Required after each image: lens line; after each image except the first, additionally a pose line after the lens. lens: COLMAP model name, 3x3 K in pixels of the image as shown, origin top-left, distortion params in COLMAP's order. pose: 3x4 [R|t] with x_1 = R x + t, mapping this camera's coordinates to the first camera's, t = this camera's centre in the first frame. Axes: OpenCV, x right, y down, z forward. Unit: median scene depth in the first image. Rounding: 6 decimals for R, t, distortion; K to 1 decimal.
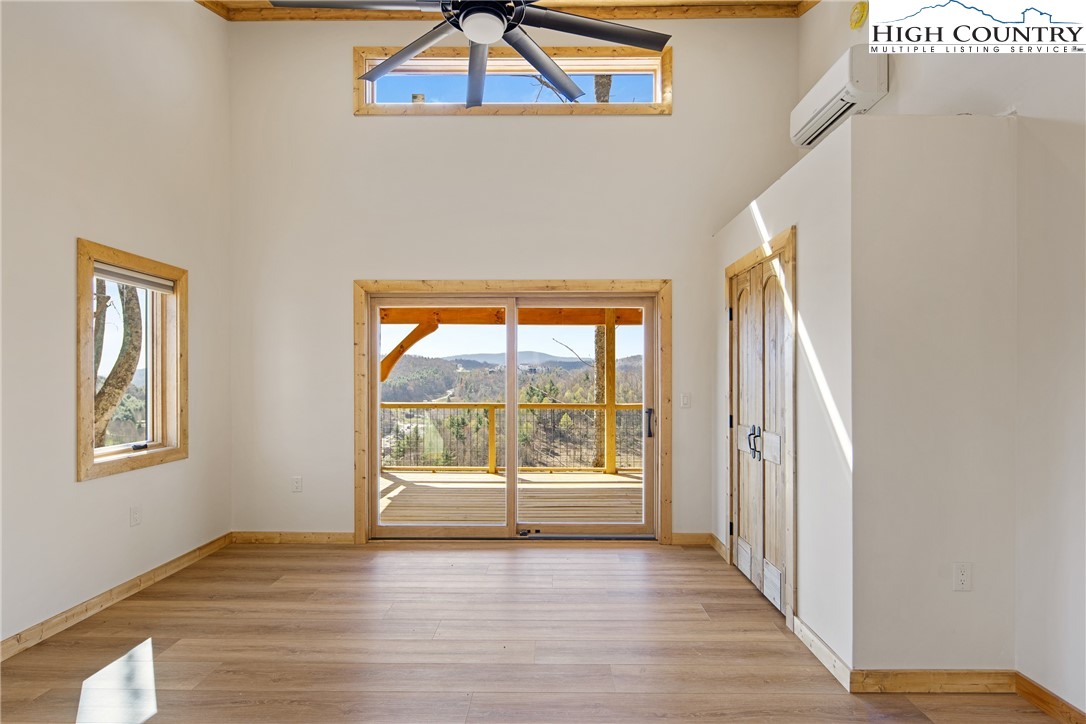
lens RADIAL K [[548.7, 0, 529.8], [0, 548.7, 379.5], [0, 0, 1]] dist [-0.001283, -0.000236]
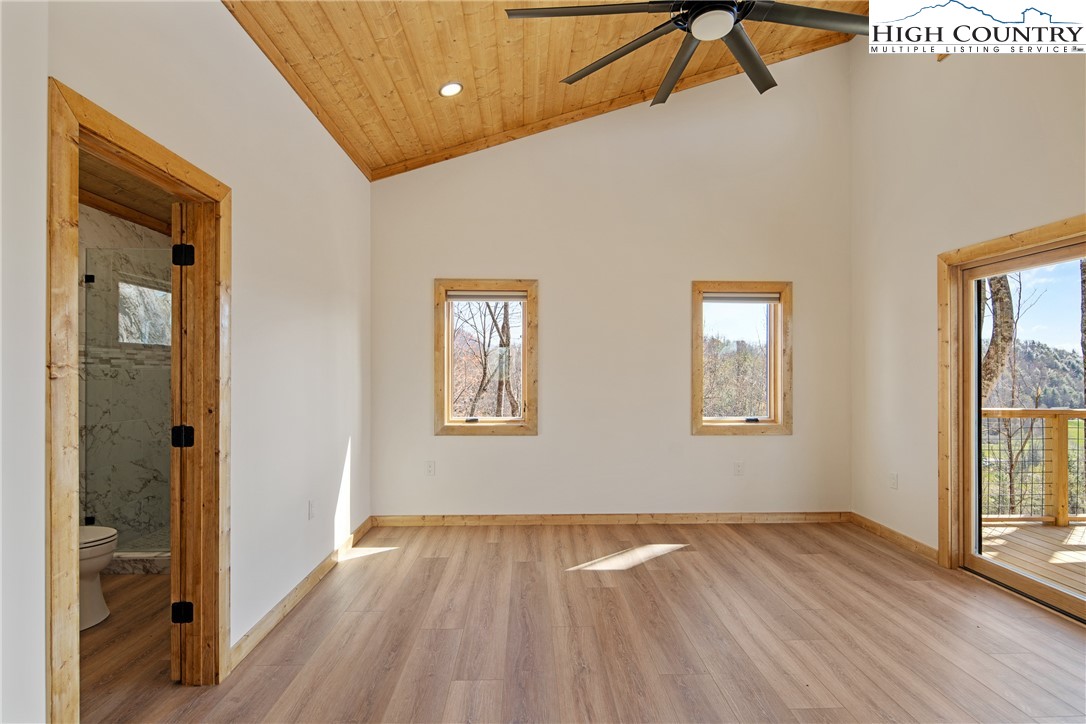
lens RADIAL K [[530.4, 0, 538.9], [0, 530.4, 366.8], [0, 0, 1]] dist [-0.000871, 0.000008]
pose [[0.036615, -0.006363, -0.999309, 0.540011], [-0.002069, 0.999977, -0.006443, 0.000308], [0.999327, 0.002304, 0.036601, 0.391875]]
